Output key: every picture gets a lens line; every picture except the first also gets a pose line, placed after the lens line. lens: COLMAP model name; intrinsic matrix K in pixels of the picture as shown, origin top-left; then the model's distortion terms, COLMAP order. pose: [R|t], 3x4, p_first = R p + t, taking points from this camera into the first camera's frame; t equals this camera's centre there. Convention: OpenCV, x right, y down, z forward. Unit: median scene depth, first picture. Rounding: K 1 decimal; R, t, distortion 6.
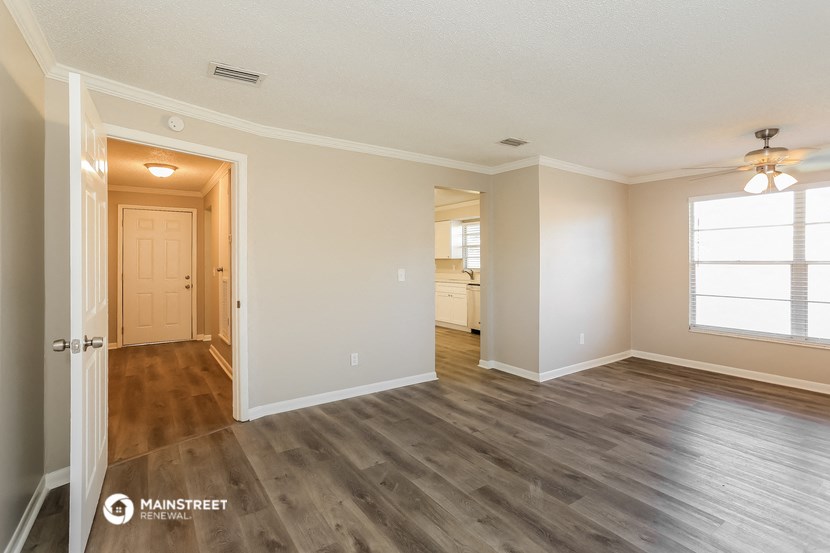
lens RADIAL K [[398.6, 0, 395.4], [0, 398.6, 264.6], [0, 0, 1]] dist [-0.047133, 0.021814]
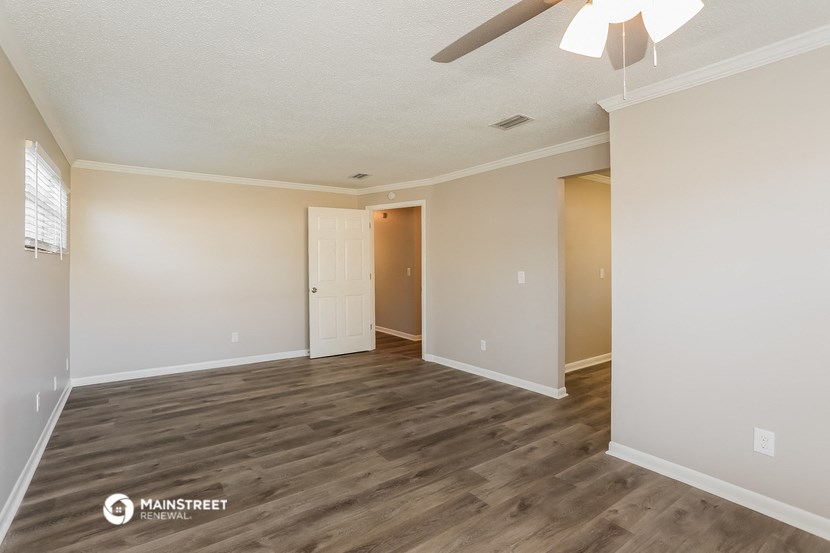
lens RADIAL K [[398.6, 0, 395.4], [0, 398.6, 264.6], [0, 0, 1]] dist [-0.047133, 0.021814]
pose [[0.027935, 0.007536, -0.999581, 1.284111], [-0.000001, 0.999972, 0.007539, -0.014197], [0.999610, -0.000210, 0.027934, 0.839068]]
